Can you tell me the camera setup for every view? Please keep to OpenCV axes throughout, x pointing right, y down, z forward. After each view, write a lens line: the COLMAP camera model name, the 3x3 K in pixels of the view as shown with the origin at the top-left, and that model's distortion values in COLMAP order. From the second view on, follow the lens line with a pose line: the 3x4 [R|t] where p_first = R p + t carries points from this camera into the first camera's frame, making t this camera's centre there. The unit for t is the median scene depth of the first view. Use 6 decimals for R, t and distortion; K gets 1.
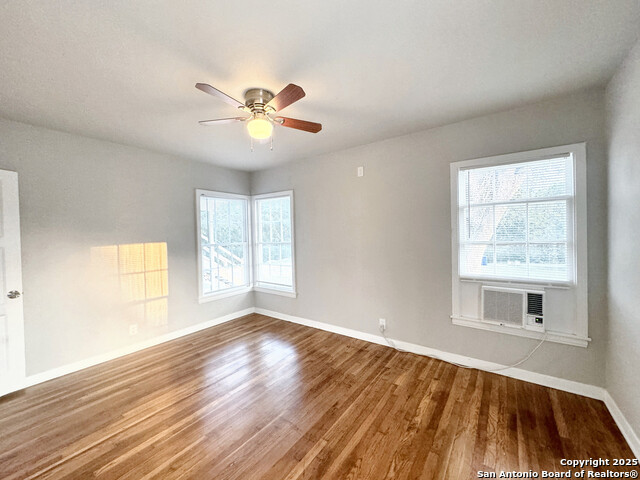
lens RADIAL K [[255.0, 0, 319.9], [0, 255.0, 238.0], [0, 0, 1]] dist [0.001748, -0.000077]
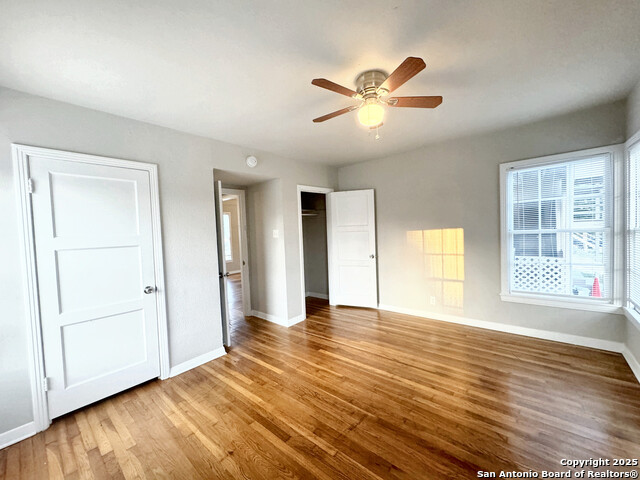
lens RADIAL K [[255.0, 0, 319.9], [0, 255.0, 235.9], [0, 0, 1]] dist [0.001748, -0.000077]
pose [[-0.081218, 0.047370, -0.995570, 0.536722], [0.035632, 0.998369, 0.044596, -0.020899], [0.996059, -0.031852, -0.082774, 0.619708]]
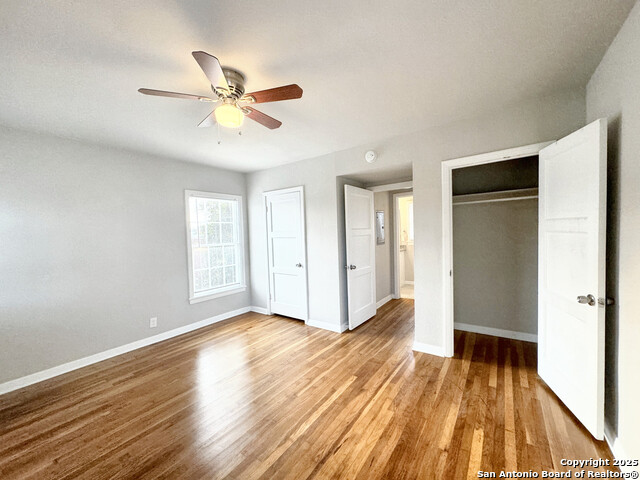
lens RADIAL K [[255.0, 0, 318.5], [0, 255.0, 235.1], [0, 0, 1]] dist [0.001748, -0.000077]
pose [[-0.998525, 0.054246, 0.002429, -0.363348], [0.054291, 0.998185, 0.026059, -0.015167], [-0.001011, 0.026153, -0.999657, 1.350221]]
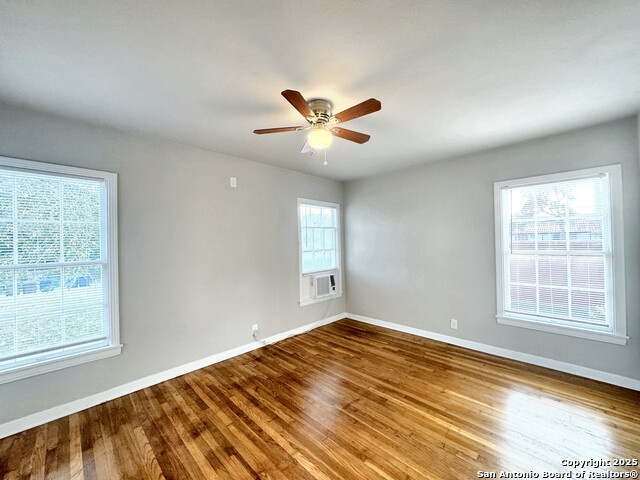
lens RADIAL K [[255.0, 0, 321.5], [0, 255.0, 235.6], [0, 0, 1]] dist [0.001748, -0.000077]
pose [[0.147365, 0.042659, 0.988162, -0.863210], [0.029625, 0.998431, -0.047520, 0.003782], [-0.988638, 0.036277, 0.145870, 0.606373]]
